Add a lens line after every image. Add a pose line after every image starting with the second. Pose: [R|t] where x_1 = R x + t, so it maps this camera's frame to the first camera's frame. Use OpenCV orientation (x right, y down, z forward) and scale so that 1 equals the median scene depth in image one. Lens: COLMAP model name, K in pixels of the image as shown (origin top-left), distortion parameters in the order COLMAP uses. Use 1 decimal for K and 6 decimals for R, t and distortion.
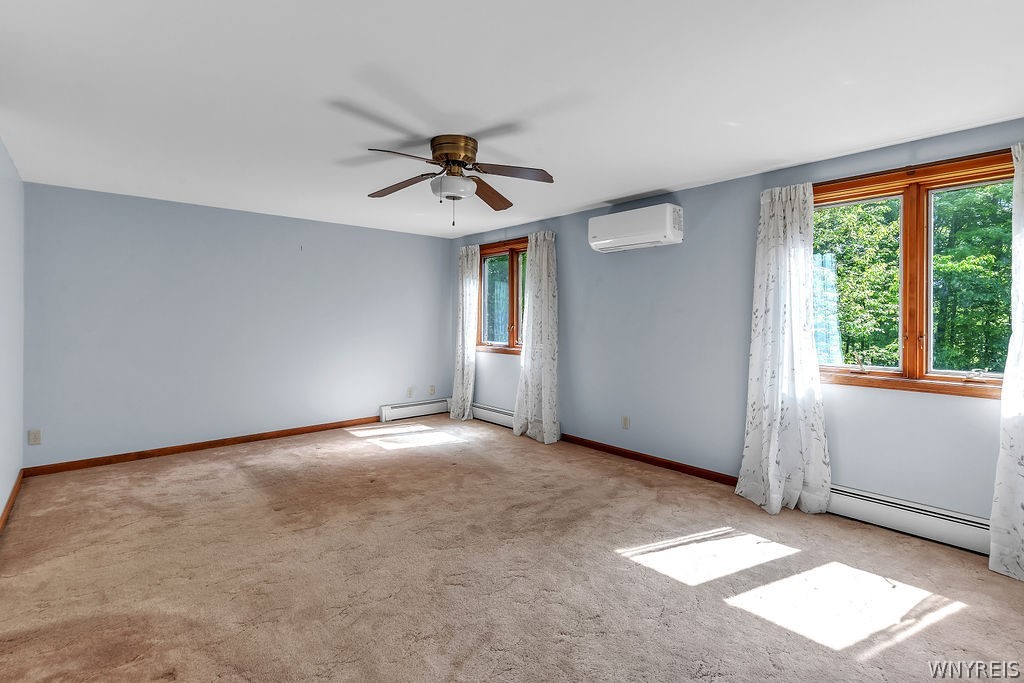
lens RADIAL K [[468.6, 0, 512.3], [0, 468.6, 334.9], [0, 0, 1]] dist [0.012035, 0.000003]
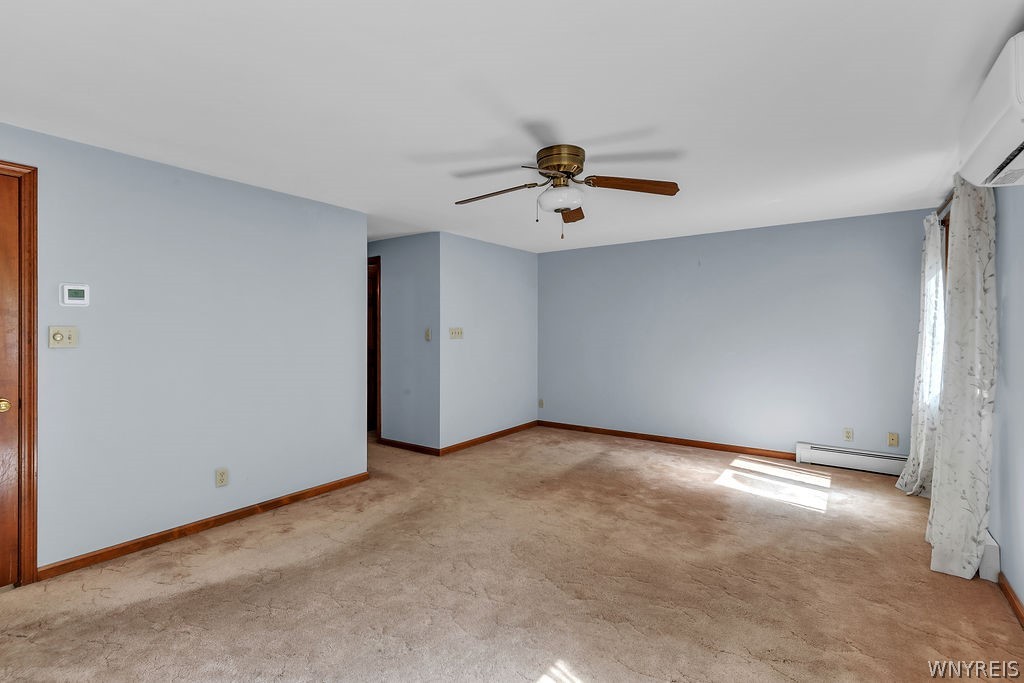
lens RADIAL K [[468.6, 0, 513.4], [0, 468.6, 341.1], [0, 0, 1]] dist [0.012035, 0.000003]
pose [[0.242569, 0.017648, -0.969974, 0.645154], [-0.037160, 0.999270, 0.008889, -0.019203], [0.969422, 0.033888, 0.243047, 0.540405]]
